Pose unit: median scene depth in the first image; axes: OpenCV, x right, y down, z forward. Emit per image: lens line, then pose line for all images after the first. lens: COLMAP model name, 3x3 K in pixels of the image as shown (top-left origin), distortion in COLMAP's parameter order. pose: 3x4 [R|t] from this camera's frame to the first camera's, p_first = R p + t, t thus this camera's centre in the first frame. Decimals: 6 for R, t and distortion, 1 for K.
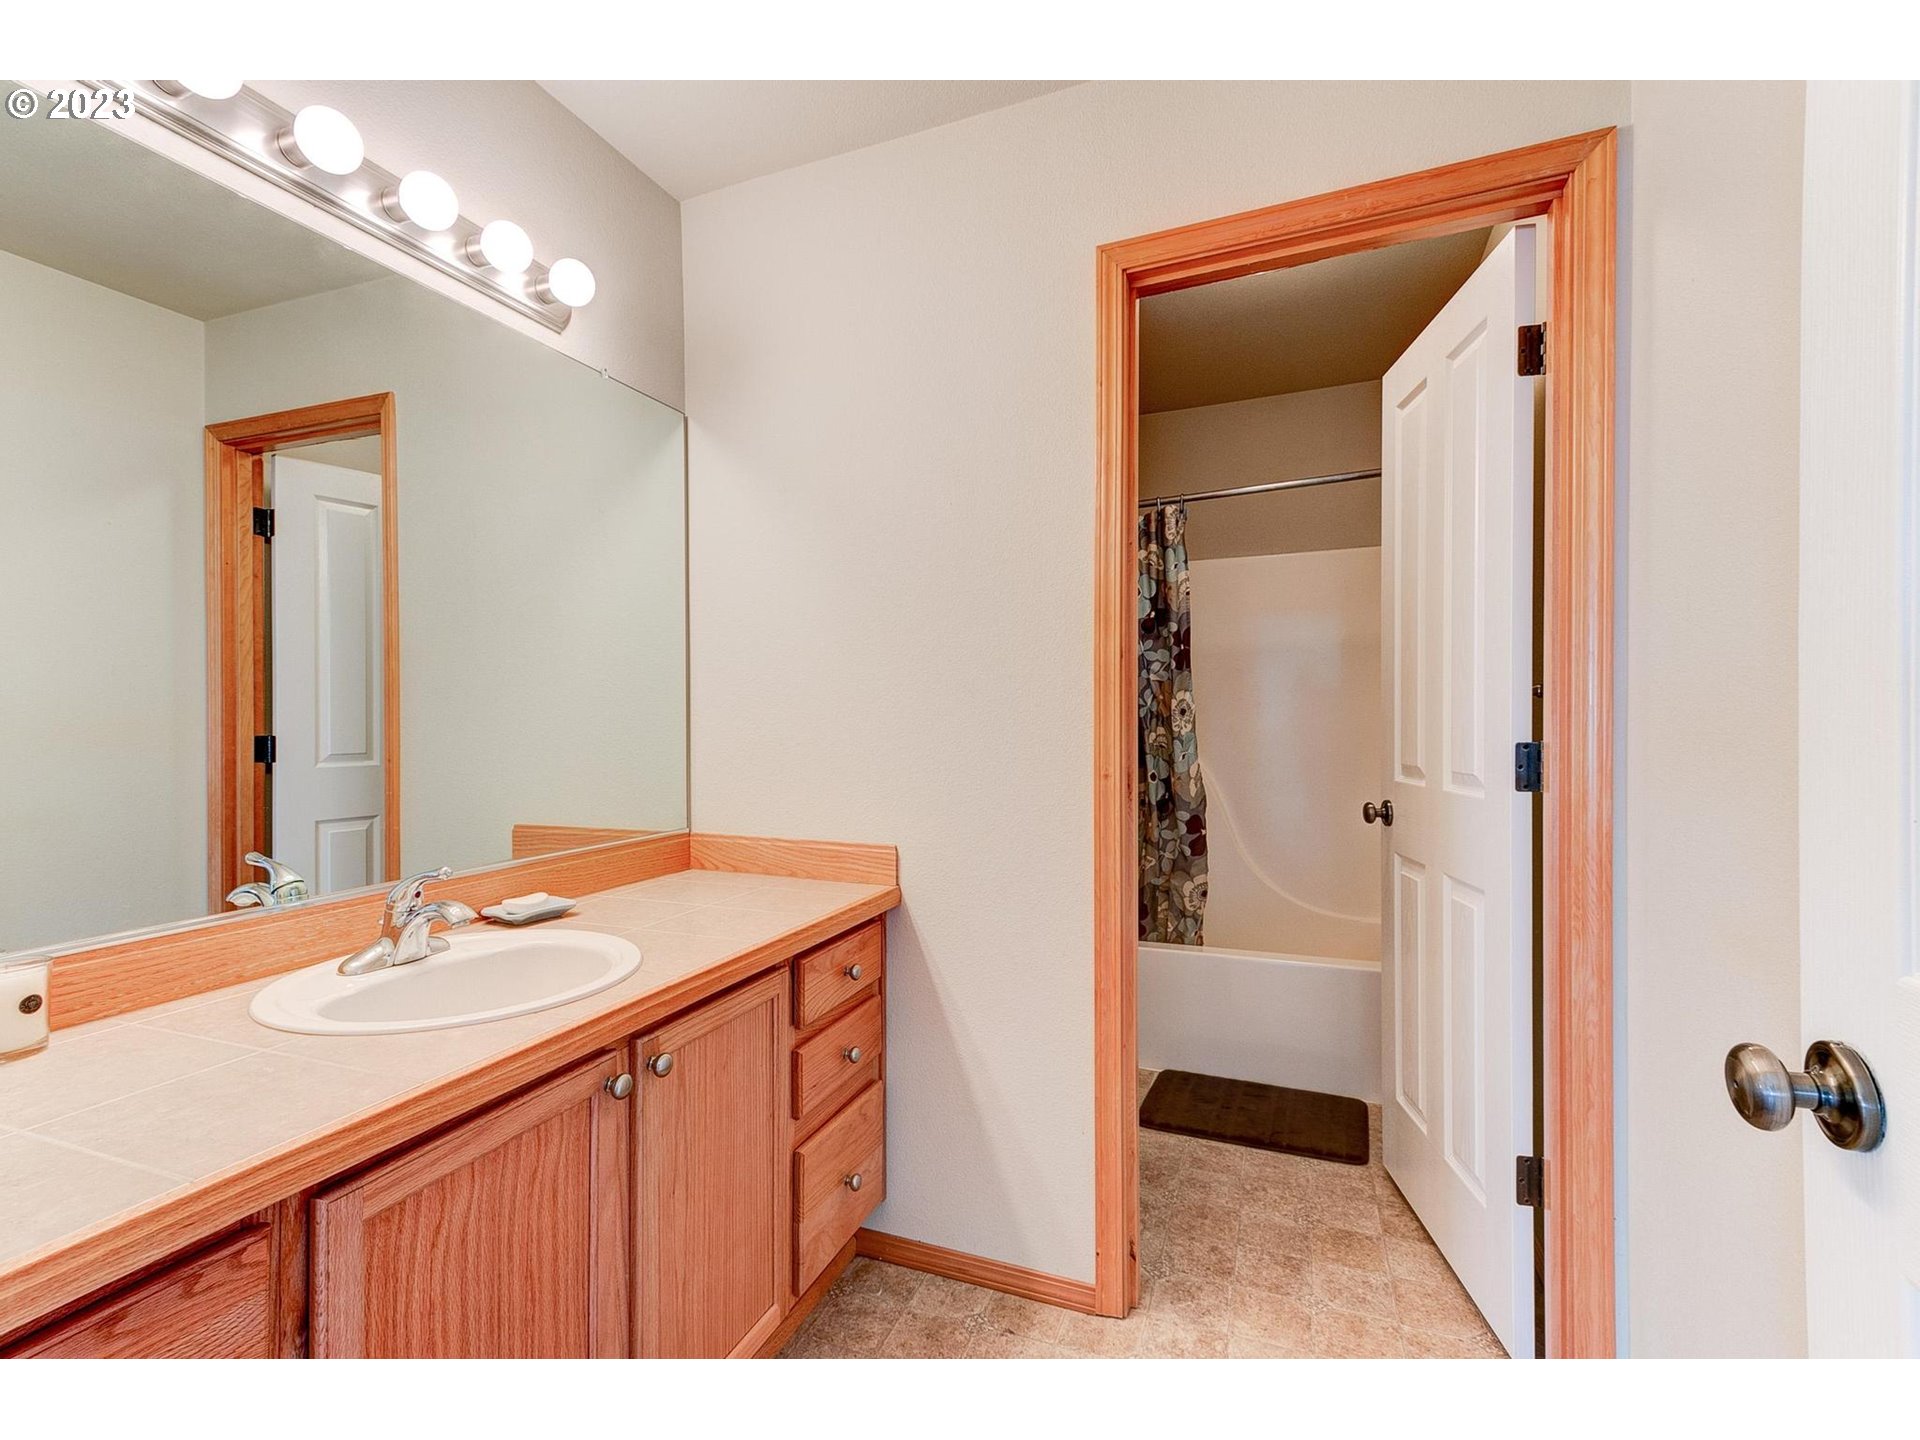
lens RADIAL K [[840.3, 0, 901.4], [0, 840.3, 717.2], [0, 0, 1]] dist [-0.001473, 0.002109]
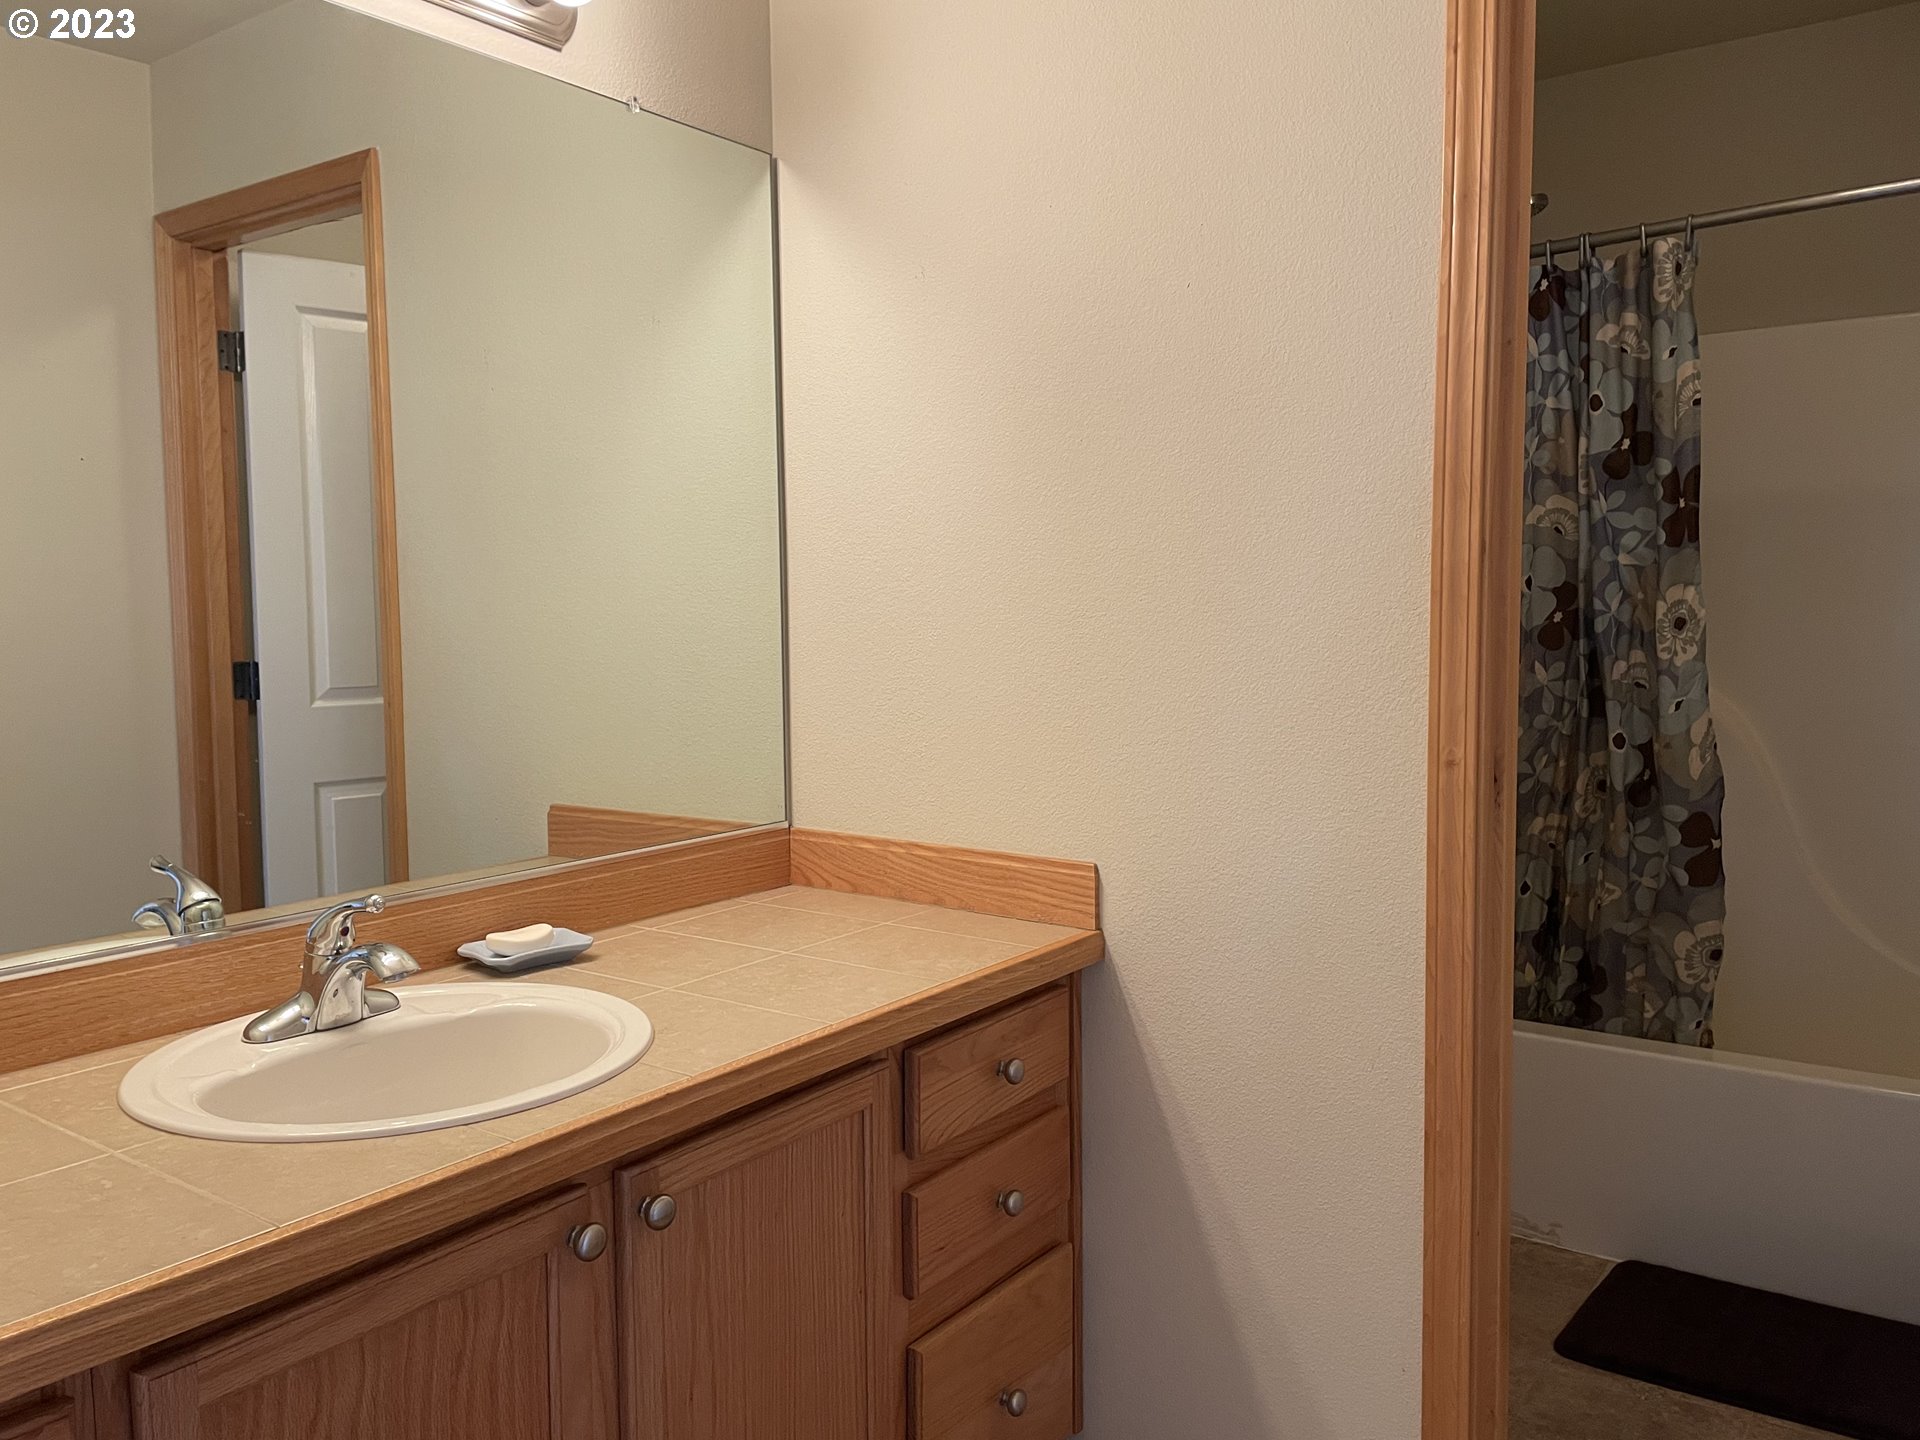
lens RADIAL K [[1385.3, 0, 945.2], [0, 1385.3, 684.0], [0, 0, 1]] dist [0.046220, -0.064445]
pose [[0.971992, 0.005914, -0.234941, 0.126236], [0.009652, 0.997835, 0.065050, -0.045163], [0.234817, -0.065495, 0.969830, 0.013897]]
